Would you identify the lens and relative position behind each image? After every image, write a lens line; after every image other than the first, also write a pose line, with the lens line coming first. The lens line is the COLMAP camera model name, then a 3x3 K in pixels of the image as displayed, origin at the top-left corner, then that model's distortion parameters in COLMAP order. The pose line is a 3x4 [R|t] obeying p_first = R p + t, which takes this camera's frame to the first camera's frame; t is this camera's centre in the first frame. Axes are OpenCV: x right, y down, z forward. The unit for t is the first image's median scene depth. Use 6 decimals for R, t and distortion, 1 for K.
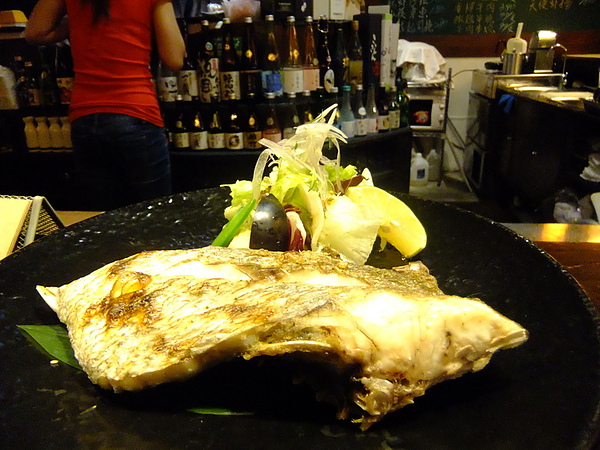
lens RADIAL K [[474.4, 0, 300.0], [0, 474.4, 225.0], [0, 0, 1]] dist [-0.071459, 0.050226]
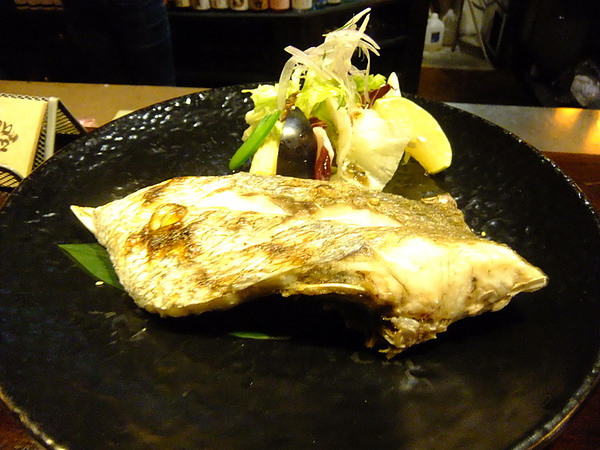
lens RADIAL K [[474.4, 0, 300.0], [0, 474.4, 225.0], [0, 0, 1]] dist [-0.071459, 0.050226]
pose [[0.999745, 0.022387, -0.002848, -0.068307], [-0.020700, 0.959954, 0.279392, -0.150673], [0.008989, -0.279262, 0.960173, 0.004630]]
